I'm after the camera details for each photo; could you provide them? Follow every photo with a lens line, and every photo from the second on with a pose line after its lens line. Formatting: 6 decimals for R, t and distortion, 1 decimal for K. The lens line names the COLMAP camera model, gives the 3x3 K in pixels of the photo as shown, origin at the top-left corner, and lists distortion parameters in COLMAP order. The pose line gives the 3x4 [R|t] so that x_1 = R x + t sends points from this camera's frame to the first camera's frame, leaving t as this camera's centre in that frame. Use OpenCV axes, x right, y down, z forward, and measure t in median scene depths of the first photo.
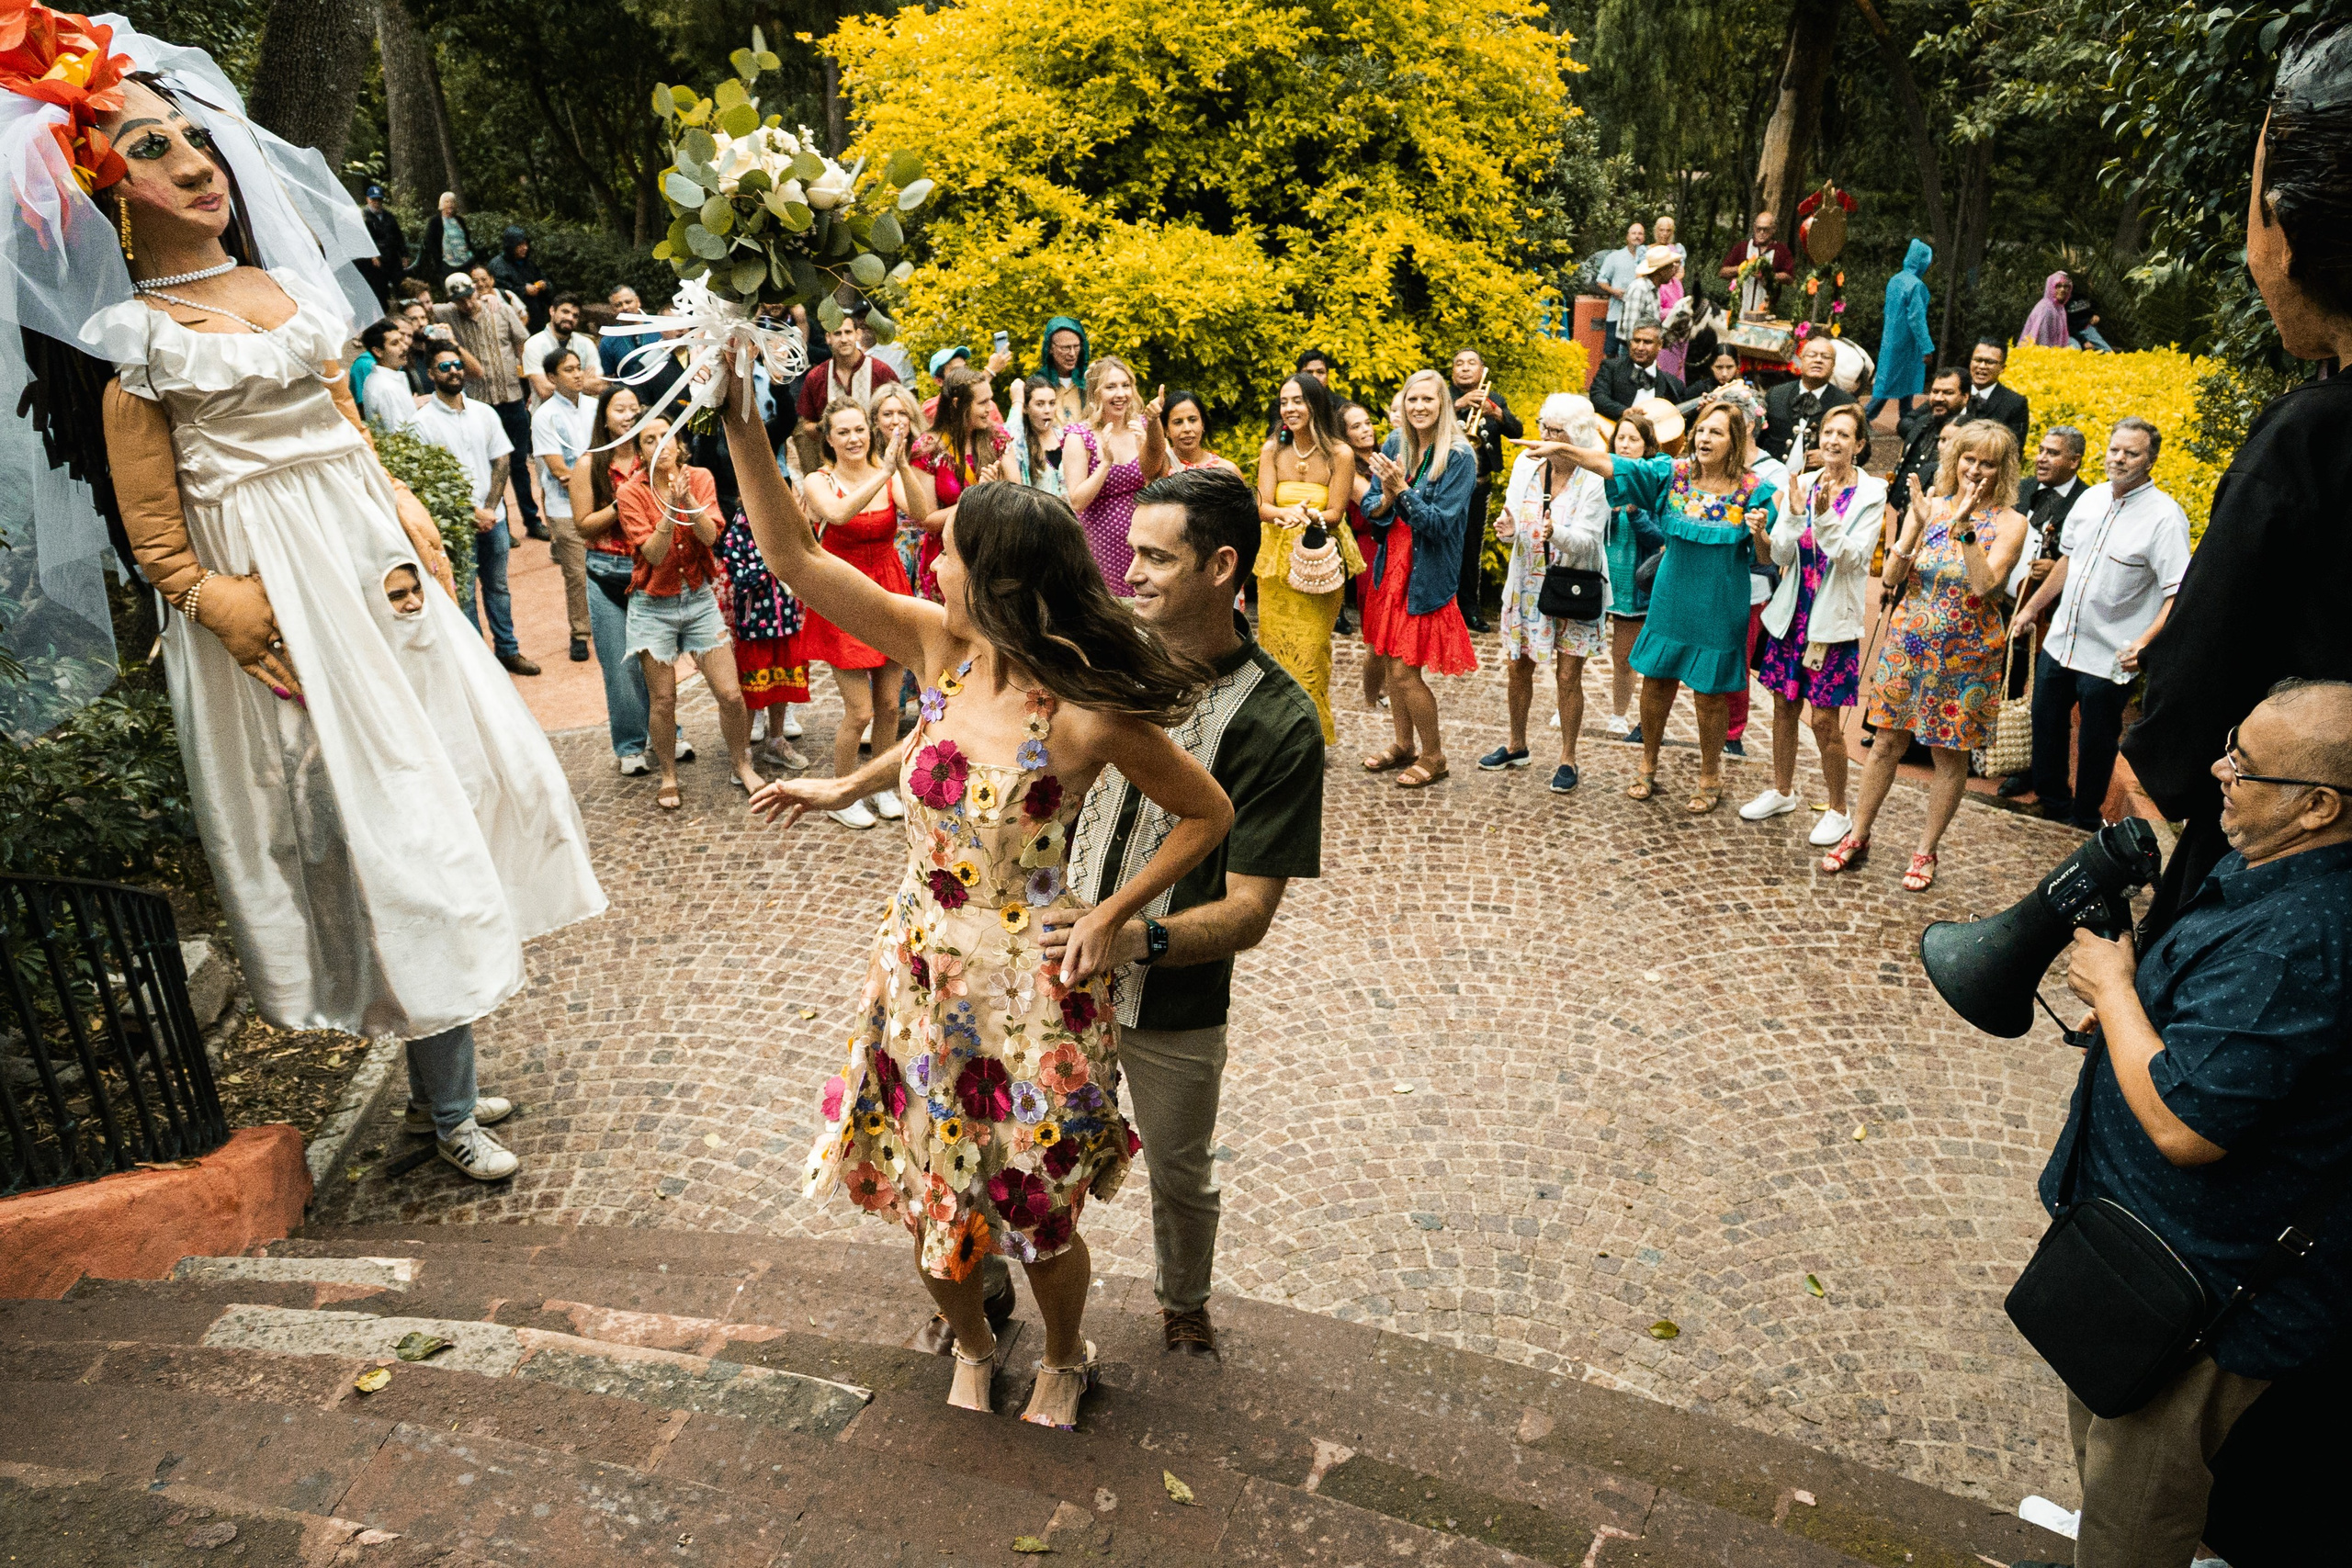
lens RADIAL K [[1809.8, 0, 1164.8], [0, 1809.8, 789.4], [0, 0, 1]] dist [-0.141885, 0.129544]
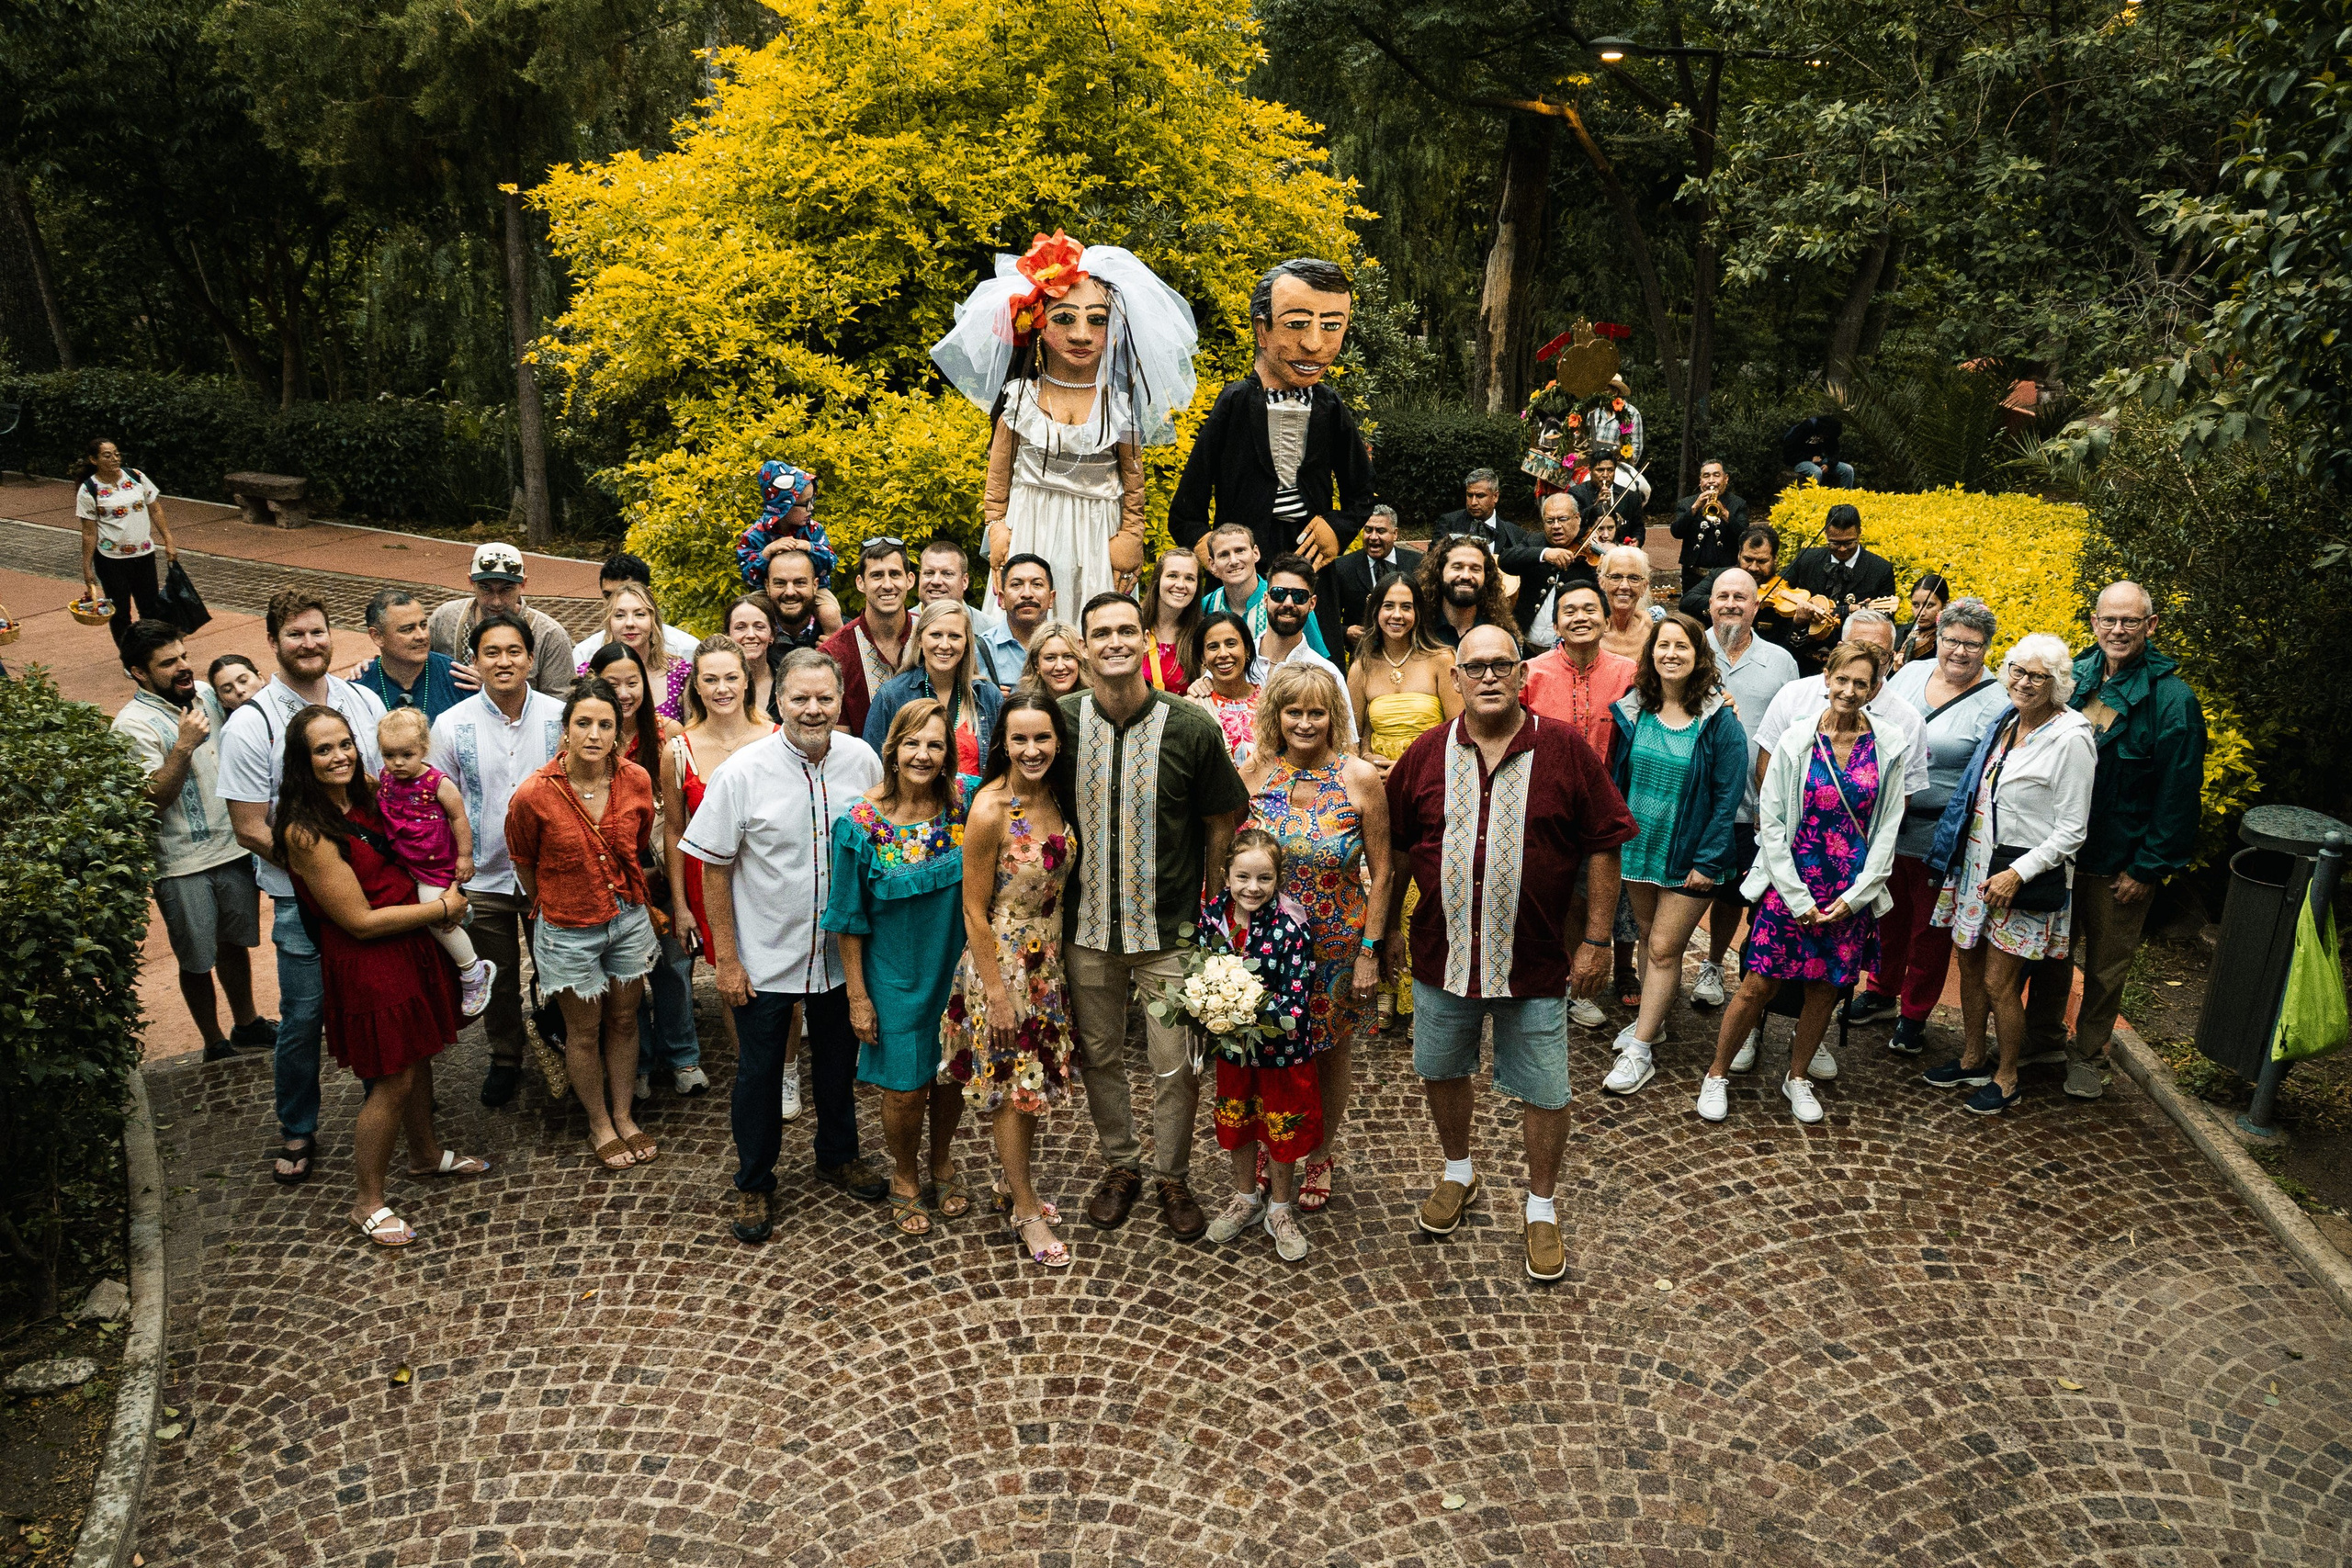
lens RADIAL K [[1809.8, 0, 1164.8], [0, 1809.8, 789.4], [0, 0, 1]] dist [-0.141885, 0.129544]
pose [[0.981608, -0.057896, 0.181916, -0.065465], [0.069114, 0.996039, -0.055942, -0.063741], [-0.177957, 0.067486, 0.981721, 0.118226]]
